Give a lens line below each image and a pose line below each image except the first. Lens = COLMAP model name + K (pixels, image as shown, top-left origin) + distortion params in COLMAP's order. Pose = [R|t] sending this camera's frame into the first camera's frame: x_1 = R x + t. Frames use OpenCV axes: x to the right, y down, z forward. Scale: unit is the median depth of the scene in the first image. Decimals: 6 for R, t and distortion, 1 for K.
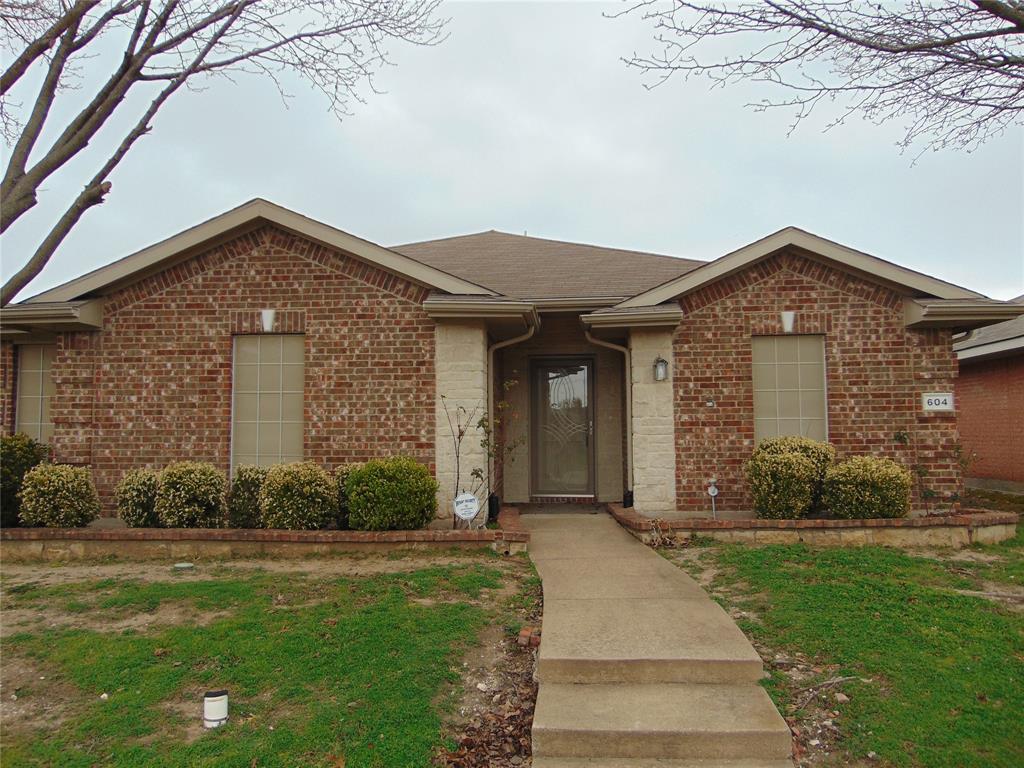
lens RADIAL K [[769.9, 0, 512.0], [0, 769.9, 384.0], [0, 0, 1]] dist [-0.028722, 0.070010]
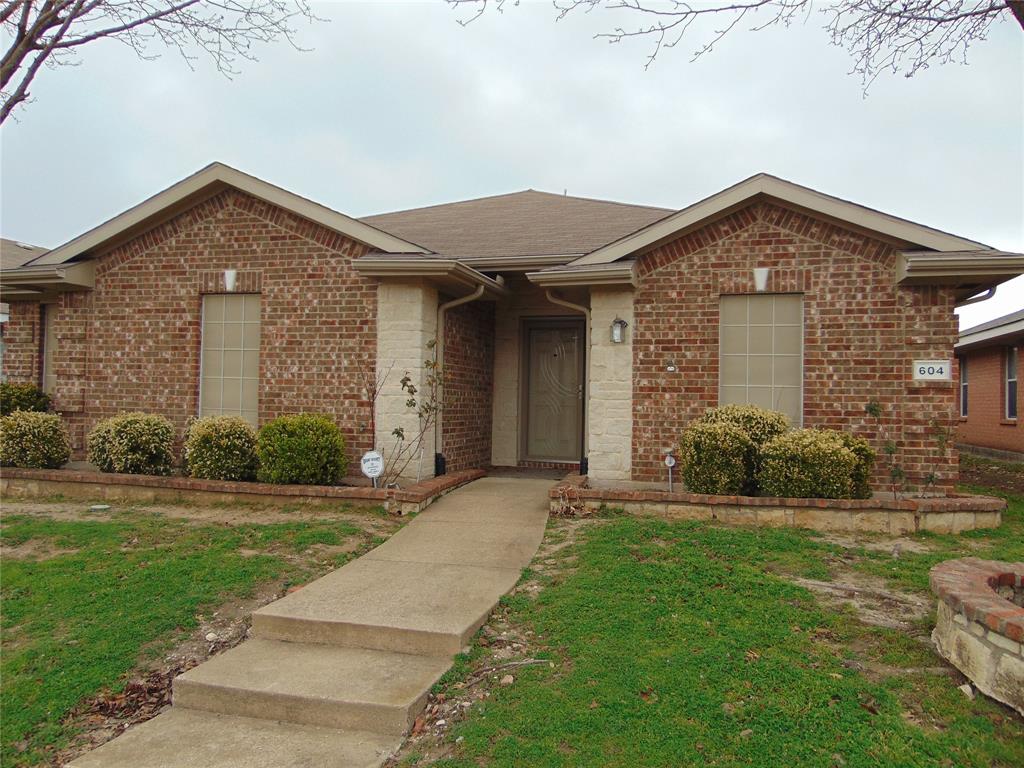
lens RADIAL K [[769.9, 0, 512.0], [0, 769.9, 384.0], [0, 0, 1]] dist [-0.028722, 0.070010]
pose [[0.979643, 0.021941, -0.199543, 0.268098], [-0.013105, 0.998879, 0.045497, 0.005225], [0.200317, -0.041955, 0.978832, 0.050763]]
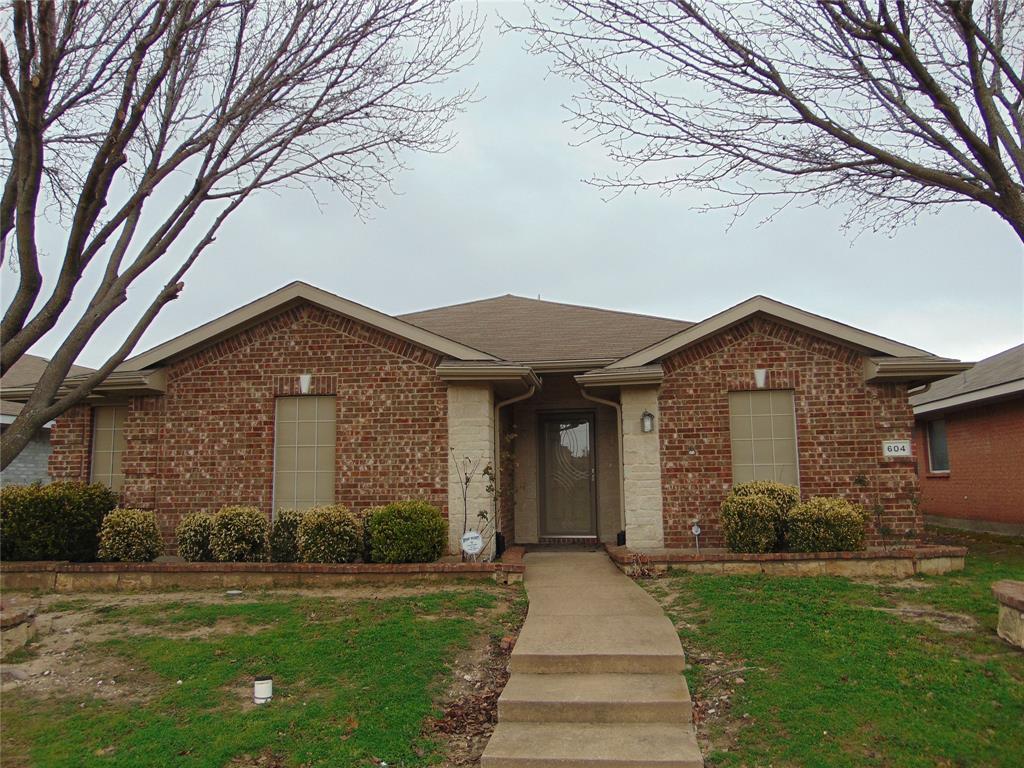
lens RADIAL K [[769.9, 0, 512.0], [0, 769.9, 384.0], [0, 0, 1]] dist [-0.028722, 0.070010]
pose [[0.998867, -0.013584, -0.045612, 0.049003], [0.010684, 0.997942, -0.063223, -0.005792], [0.046377, 0.062664, 0.996957, -0.148215]]
